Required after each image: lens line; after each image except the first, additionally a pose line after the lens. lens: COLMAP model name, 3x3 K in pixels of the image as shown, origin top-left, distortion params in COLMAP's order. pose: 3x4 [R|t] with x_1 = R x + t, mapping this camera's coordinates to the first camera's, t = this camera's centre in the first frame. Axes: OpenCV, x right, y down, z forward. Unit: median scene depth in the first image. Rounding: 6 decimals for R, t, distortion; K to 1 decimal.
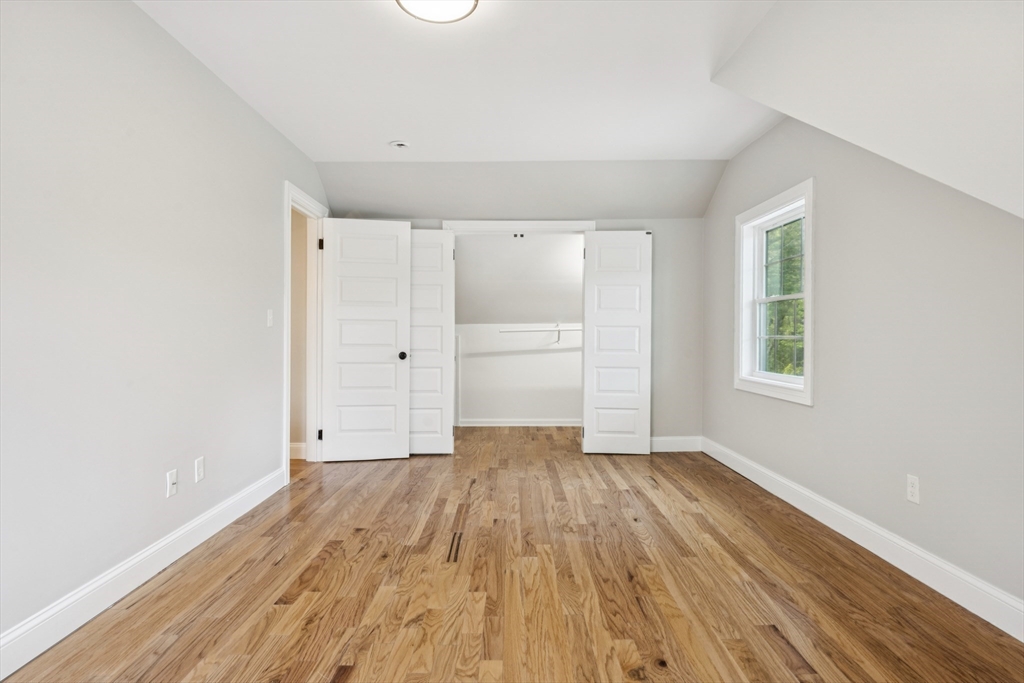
lens RADIAL K [[551.8, 0, 513.5], [0, 551.8, 338.7], [0, 0, 1]] dist [0.000024, 0.000351]
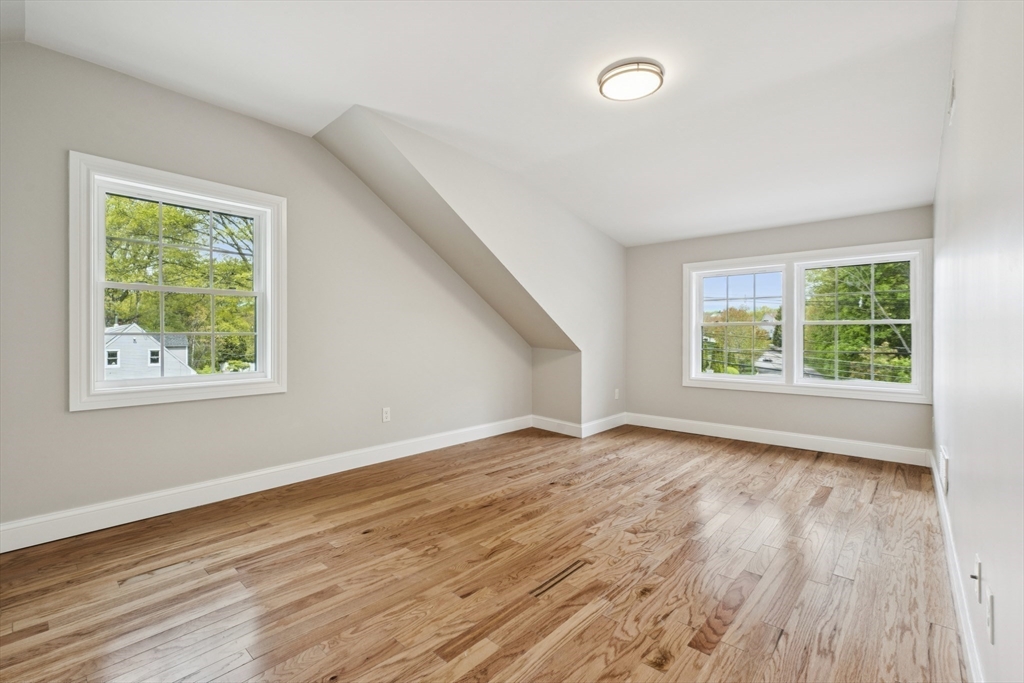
lens RADIAL K [[448.9, 0, 513.3], [0, 448.9, 338.1], [0, 0, 1]] dist [-0.004426, 0.000597]
pose [[-0.742431, -0.009968, 0.669848, -0.557240], [-0.000672, 0.999900, 0.014135, -0.007797], [-0.669922, 0.010044, -0.742363, 1.683596]]
